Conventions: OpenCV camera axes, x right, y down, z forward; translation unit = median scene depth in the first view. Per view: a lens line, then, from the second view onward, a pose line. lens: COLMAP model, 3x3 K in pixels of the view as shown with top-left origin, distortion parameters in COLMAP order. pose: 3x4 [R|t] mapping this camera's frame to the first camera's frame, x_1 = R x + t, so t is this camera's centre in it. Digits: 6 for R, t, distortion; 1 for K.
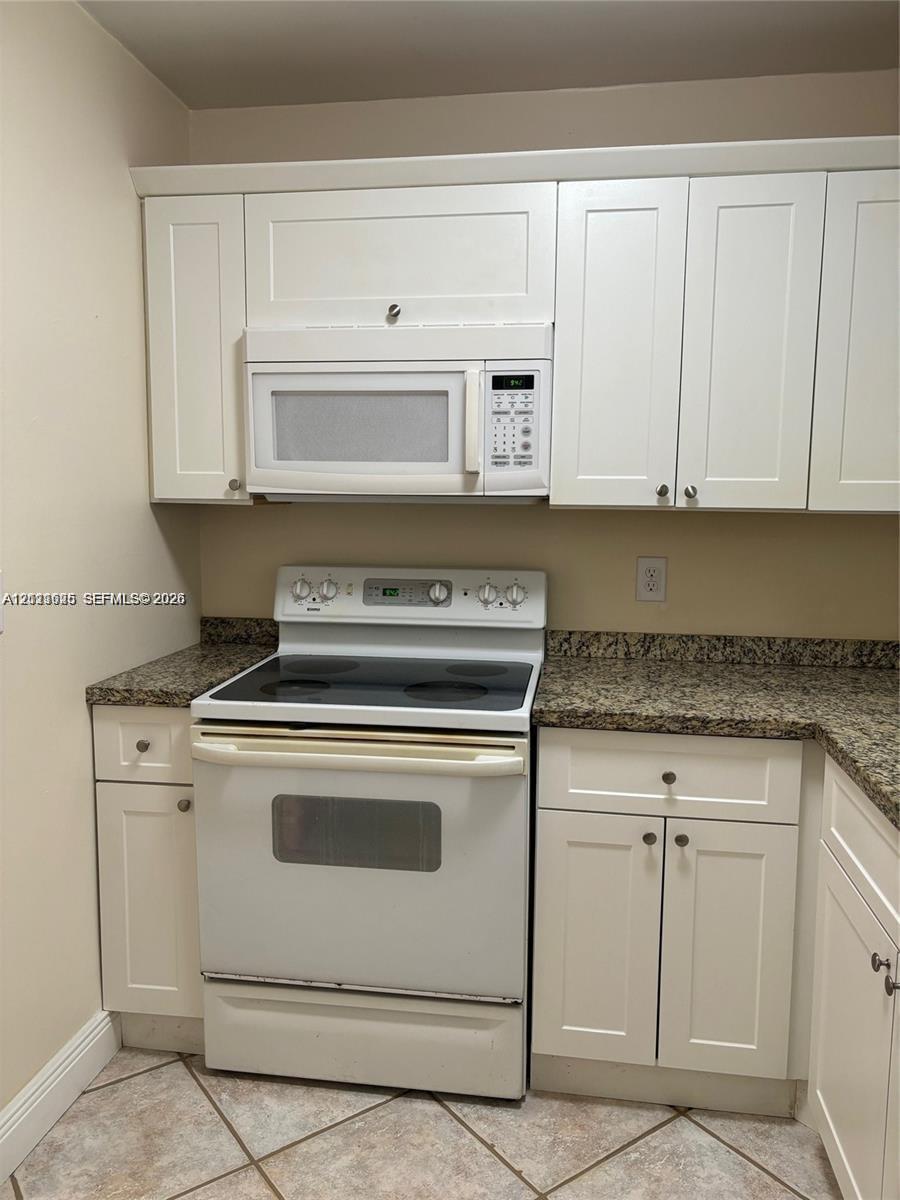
lens RADIAL K [[904.2, 0, 448.0], [0, 904.2, 582.0], [0, 0, 1]] dist [0.037213, -0.045477]
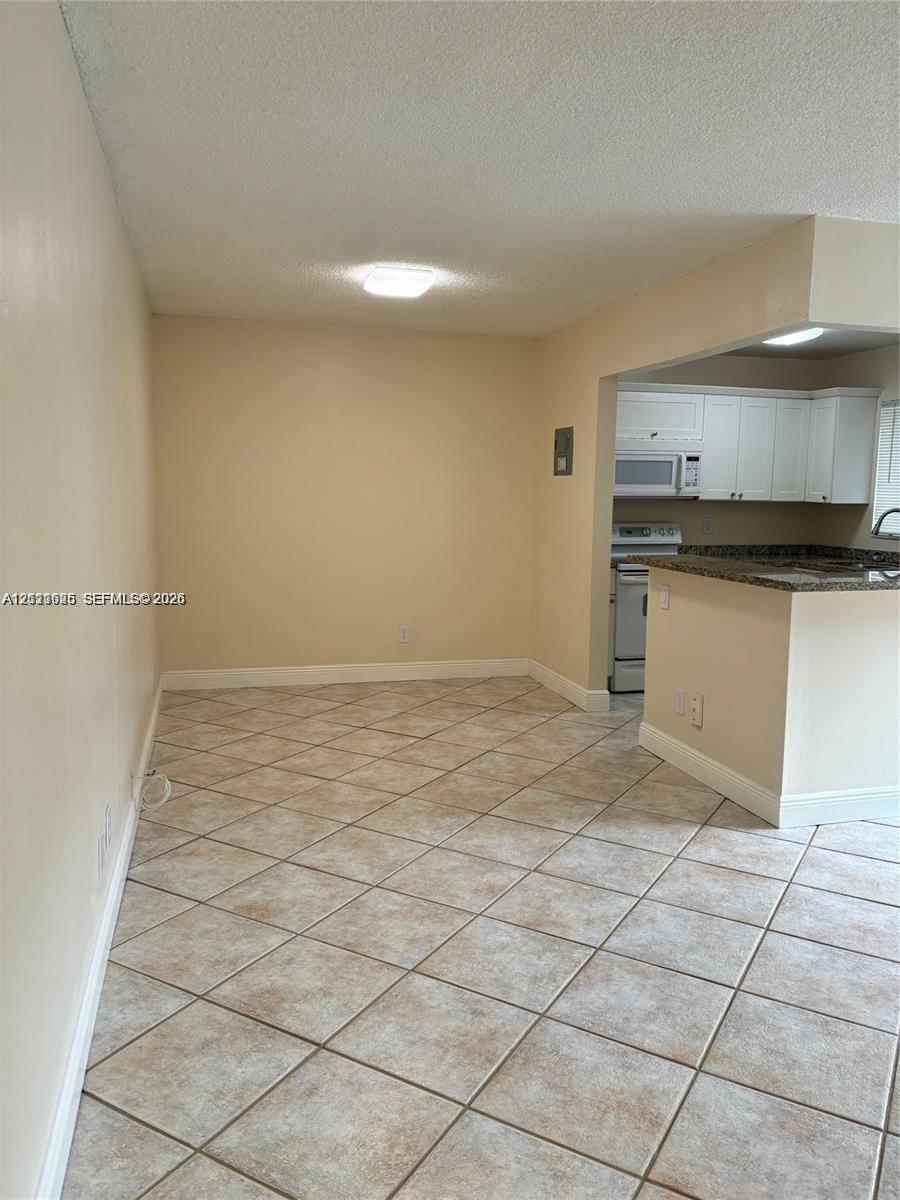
lens RADIAL K [[904.2, 0, 440.6], [0, 904.2, 598.3], [0, 0, 1]] dist [0.037213, -0.045477]
pose [[0.919316, -0.043617, 0.391095, -1.891766], [0.033000, 0.998883, 0.033830, 0.113872], [-0.392133, -0.018194, 0.919728, -1.454737]]
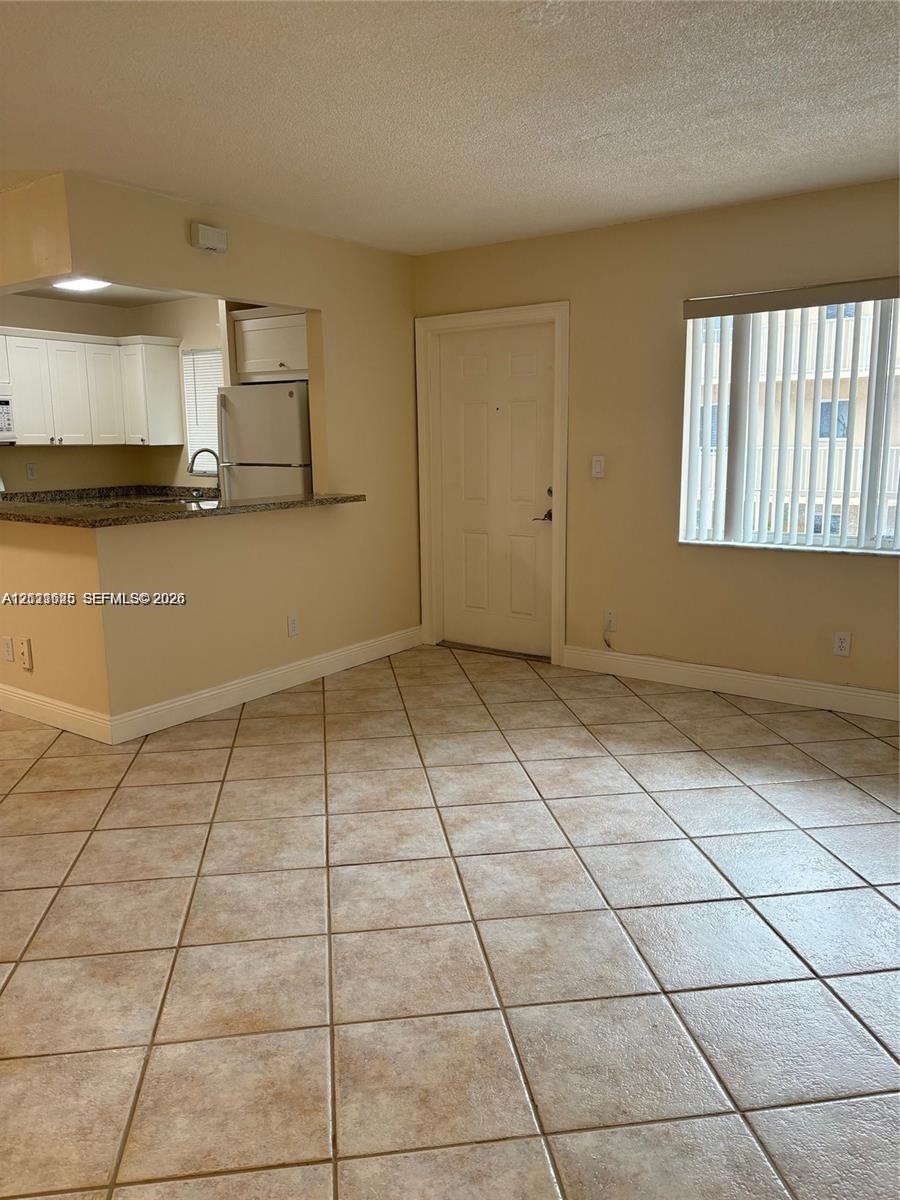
lens RADIAL K [[904.2, 0, 462.3], [0, 904.2, 601.2], [0, 0, 1]] dist [0.037213, -0.045477]
pose [[0.458893, -0.173952, 0.871297, -1.905790], [0.100571, 0.984514, 0.143587, 0.137549], [-0.882781, 0.021736, 0.469281, -1.668093]]
